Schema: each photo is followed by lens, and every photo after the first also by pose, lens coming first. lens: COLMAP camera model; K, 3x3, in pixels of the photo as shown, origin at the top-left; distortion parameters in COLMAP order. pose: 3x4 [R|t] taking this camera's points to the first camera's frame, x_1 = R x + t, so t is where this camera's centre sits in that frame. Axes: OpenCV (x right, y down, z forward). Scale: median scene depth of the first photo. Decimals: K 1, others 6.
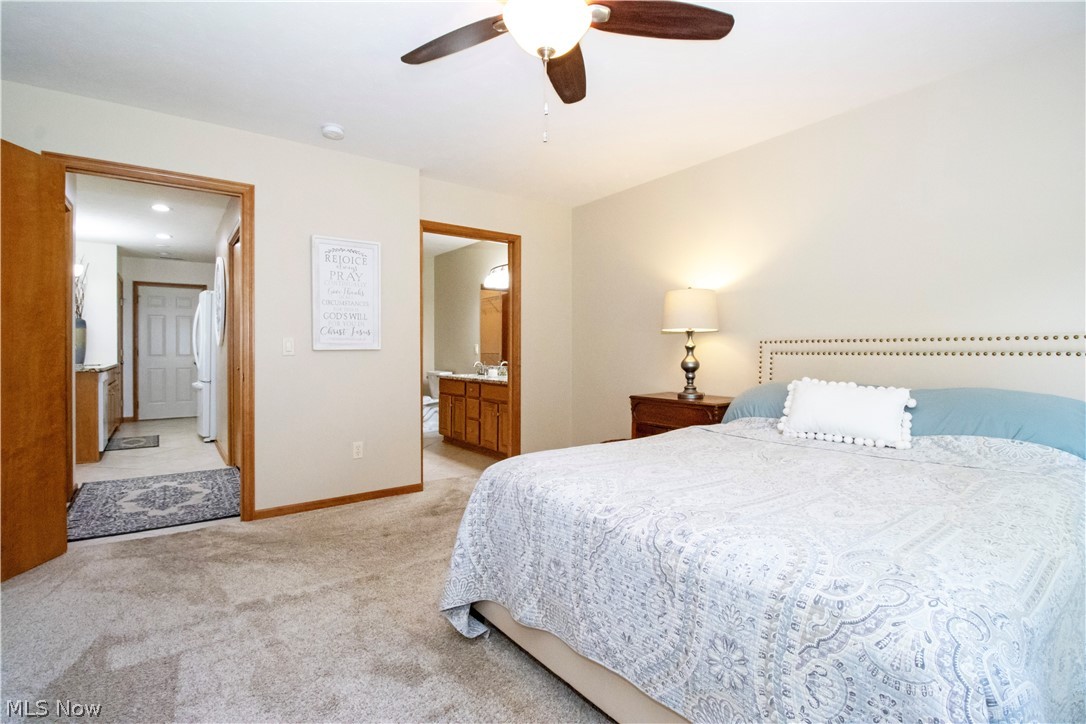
lens RADIAL K [[505.7, 0, 536.9], [0, 505.7, 352.3], [0, 0, 1]] dist [0.001611, -0.013380]
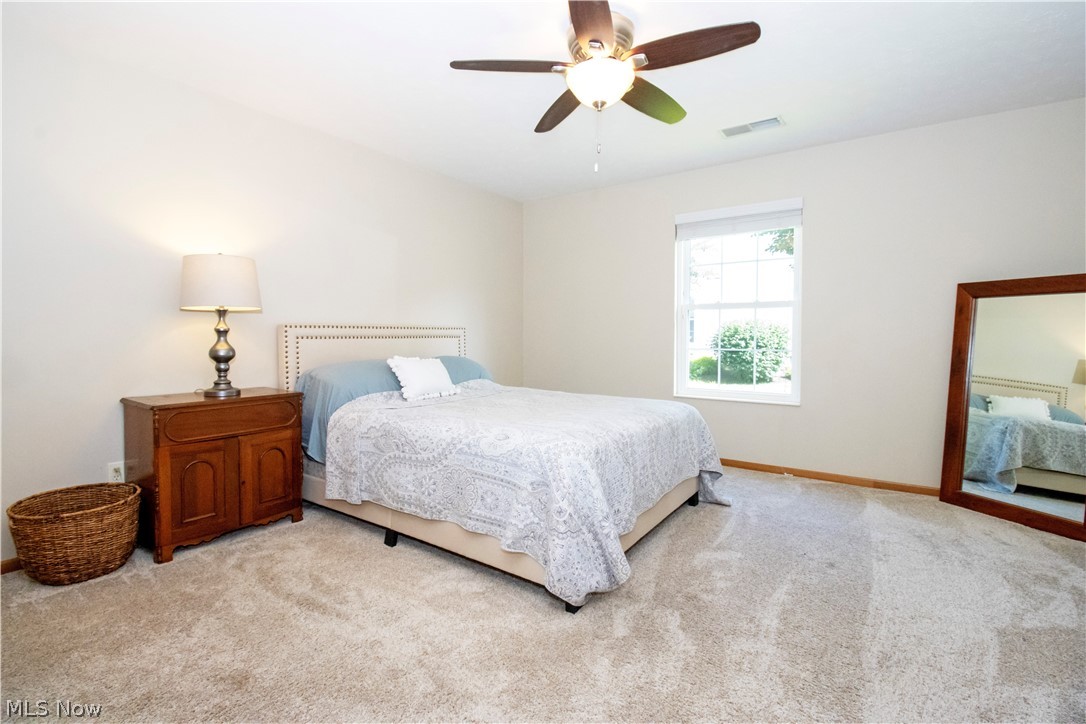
lens RADIAL K [[502.3, 0, 537.2], [0, 502.3, 349.0], [0, 0, 1]] dist [-0.000327, -0.013144]
pose [[-0.313148, -0.023834, 0.949405, -0.586372], [0.003436, 0.999650, 0.026229, -0.000085], [-0.949698, 0.011476, -0.312956, 0.782827]]
